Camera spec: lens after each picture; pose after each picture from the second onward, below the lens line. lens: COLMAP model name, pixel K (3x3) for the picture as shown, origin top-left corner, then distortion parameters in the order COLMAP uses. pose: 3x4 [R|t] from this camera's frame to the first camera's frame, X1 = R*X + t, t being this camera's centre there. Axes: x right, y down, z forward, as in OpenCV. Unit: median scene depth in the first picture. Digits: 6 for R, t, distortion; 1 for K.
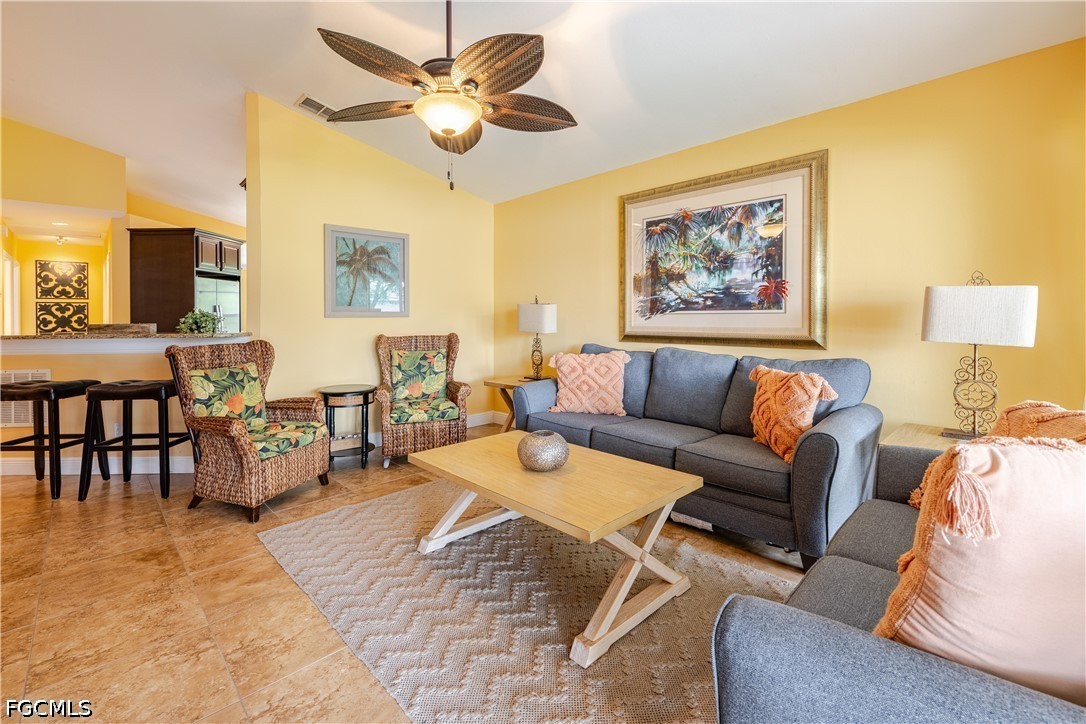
lens RADIAL K [[473.1, 0, 532.3], [0, 473.1, 320.8], [0, 0, 1]] dist [-0.004473, 0.000534]
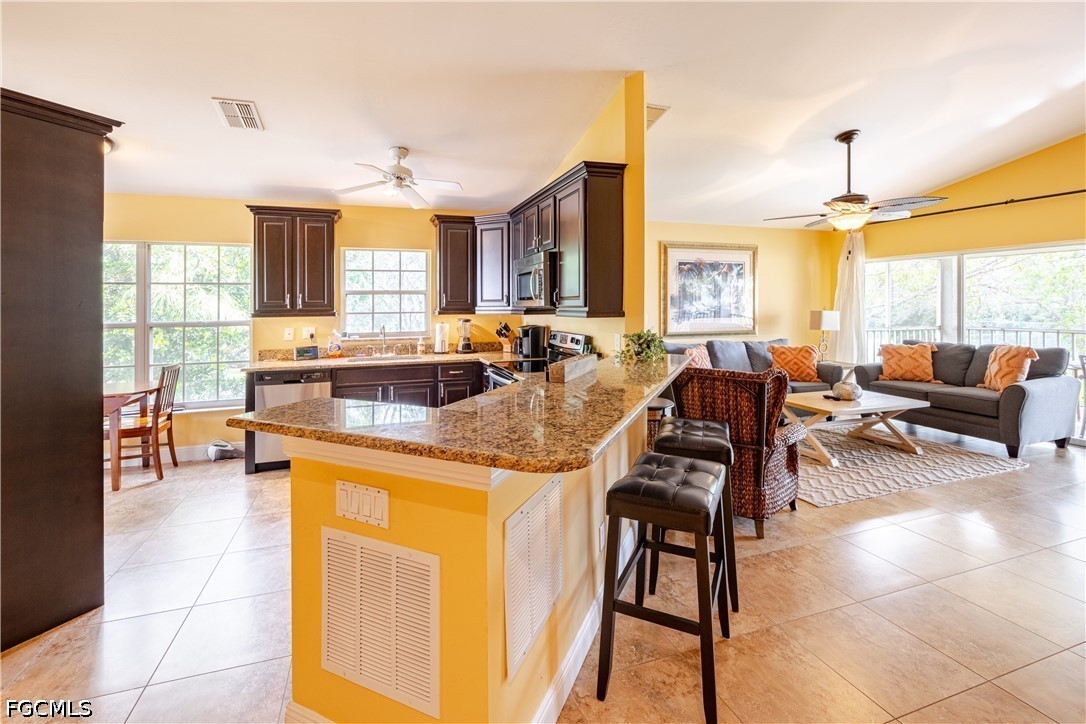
lens RADIAL K [[473.1, 0, 524.4], [0, 473.1, 311.6], [0, 0, 1]] dist [-0.004473, 0.000534]
pose [[0.425759, -0.006434, 0.904814, -1.012143], [0.013747, 0.999905, 0.000641, -0.037136], [-0.904732, 0.012166, 0.425807, 0.572763]]
